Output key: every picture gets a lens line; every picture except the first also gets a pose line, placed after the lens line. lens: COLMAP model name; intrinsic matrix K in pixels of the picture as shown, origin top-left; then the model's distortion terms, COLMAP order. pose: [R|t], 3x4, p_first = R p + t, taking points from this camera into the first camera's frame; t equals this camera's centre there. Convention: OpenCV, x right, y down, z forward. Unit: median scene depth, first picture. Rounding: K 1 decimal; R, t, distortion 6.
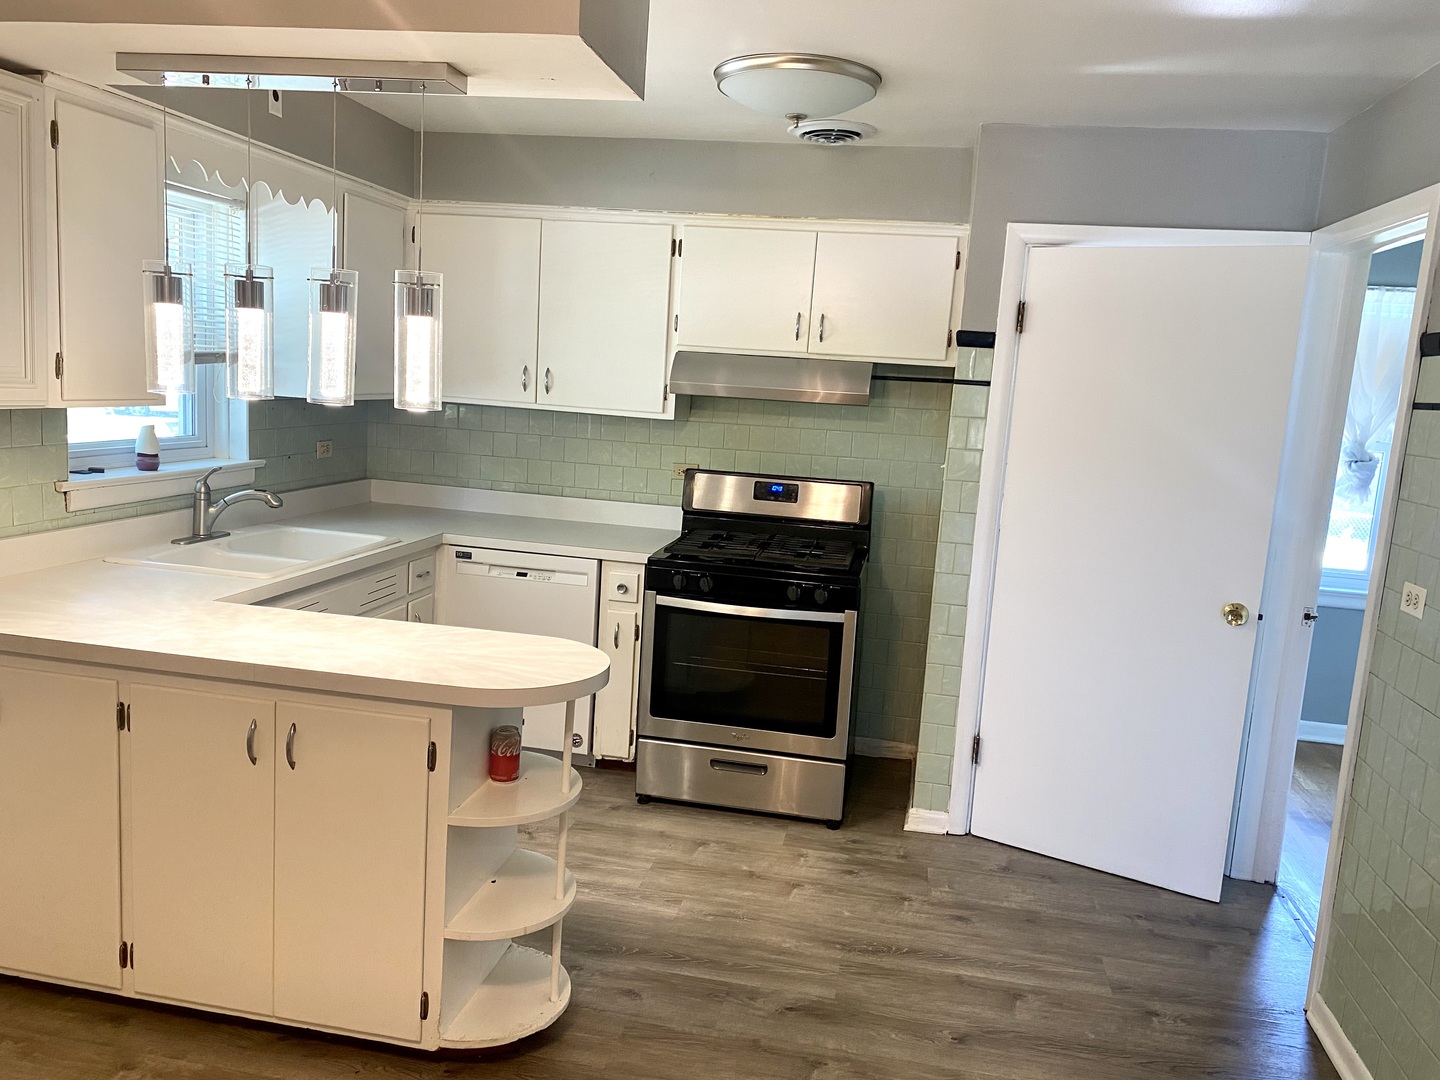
lens RADIAL K [[1104.4, 0, 725.4], [0, 1104.4, 541.7], [0, 0, 1]] dist [0.033765, -0.033104]
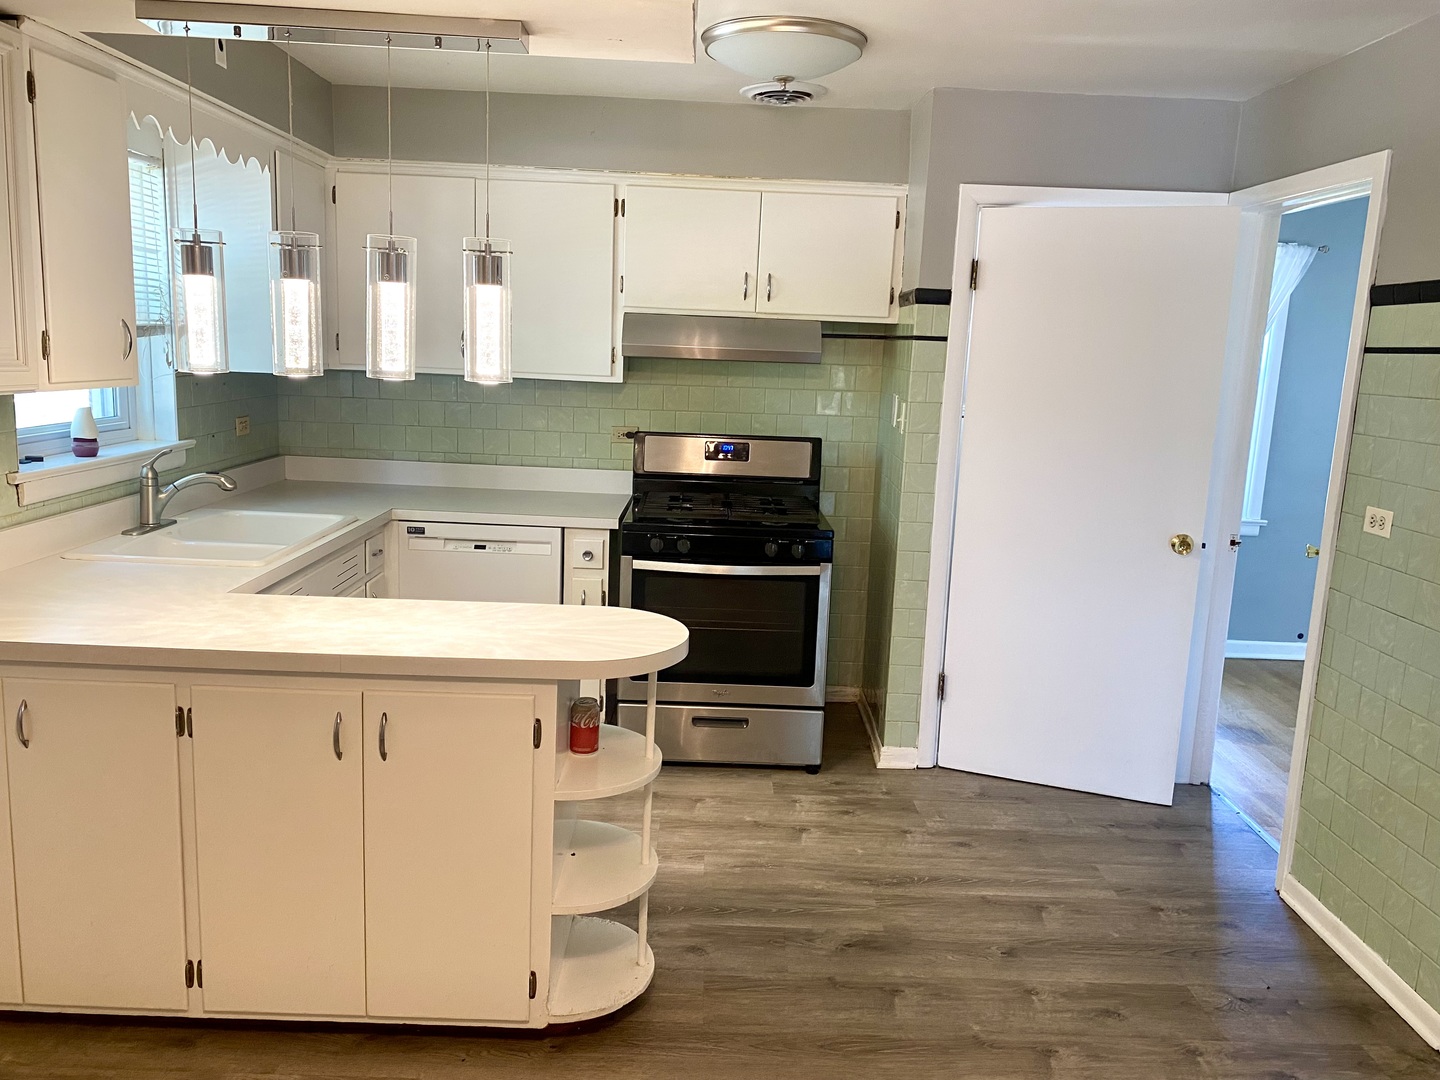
lens RADIAL K [[1104.4, 0, 723.6], [0, 1104.4, 533.3], [0, 0, 1]] dist [0.033765, -0.033104]
pose [[0.981820, -0.056310, 0.181269, -0.182563], [0.050643, 0.998077, 0.035745, -0.007712], [-0.182933, -0.025915, 0.982784, 0.004004]]
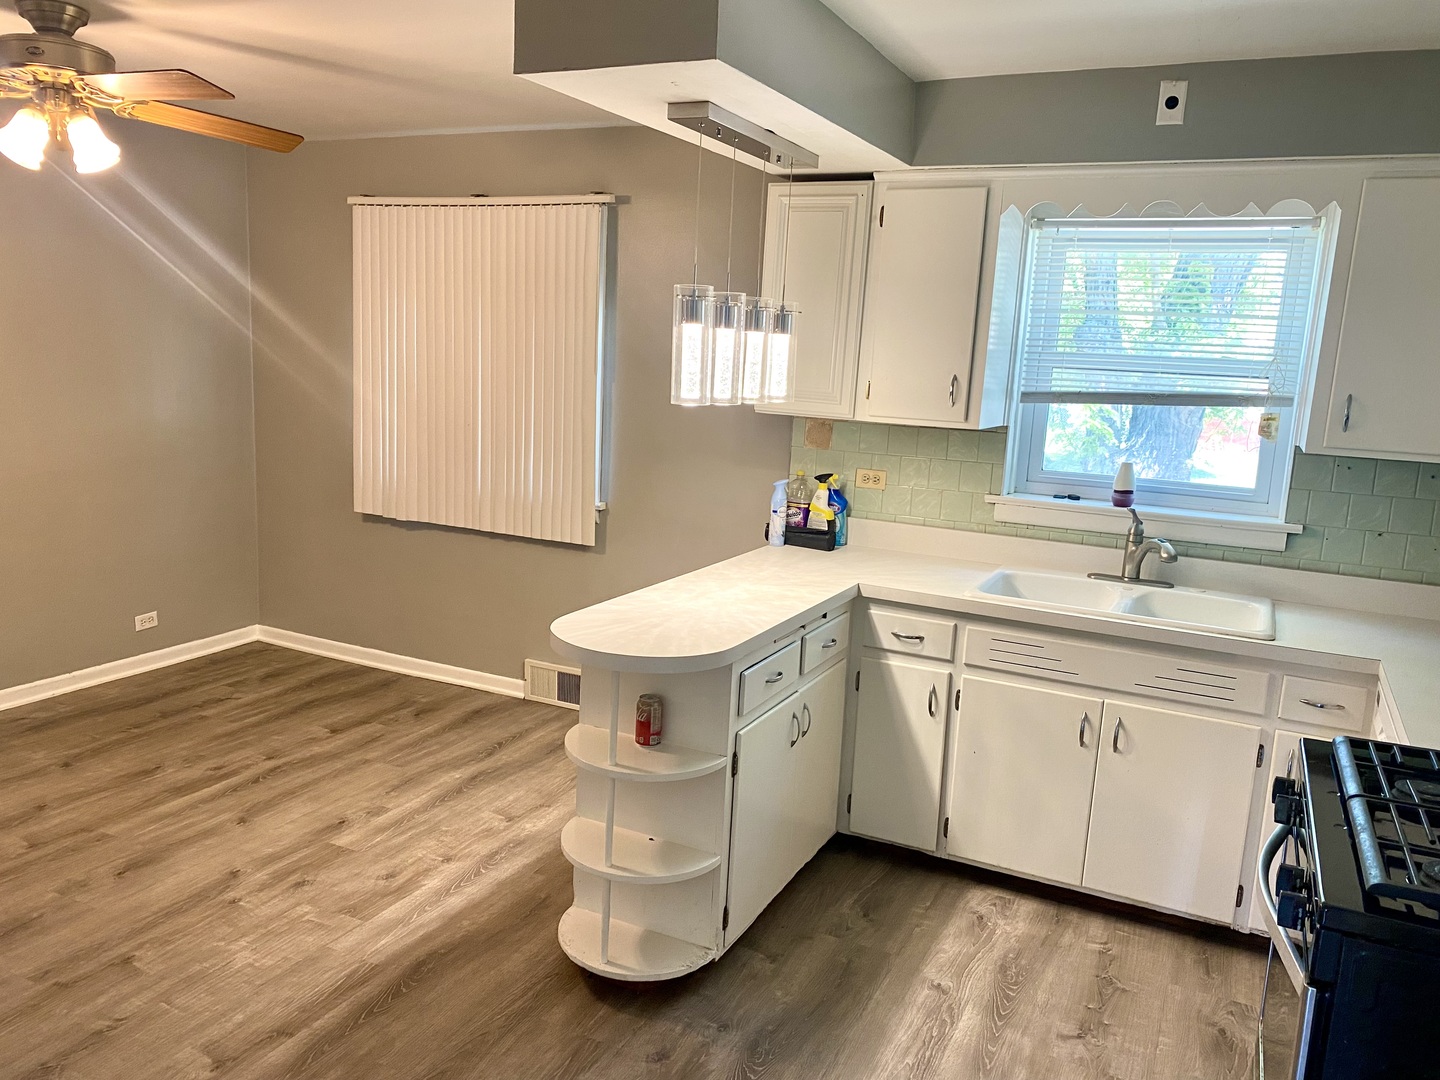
lens RADIAL K [[1104.4, 0, 721.5], [0, 1104.4, 550.0], [0, 0, 1]] dist [0.033765, -0.033104]
pose [[-0.268289, 0.095136, -0.958629, 0.587655], [-0.212681, 0.964708, 0.155262, -0.110341], [0.939568, 0.245537, -0.238587, 0.947486]]
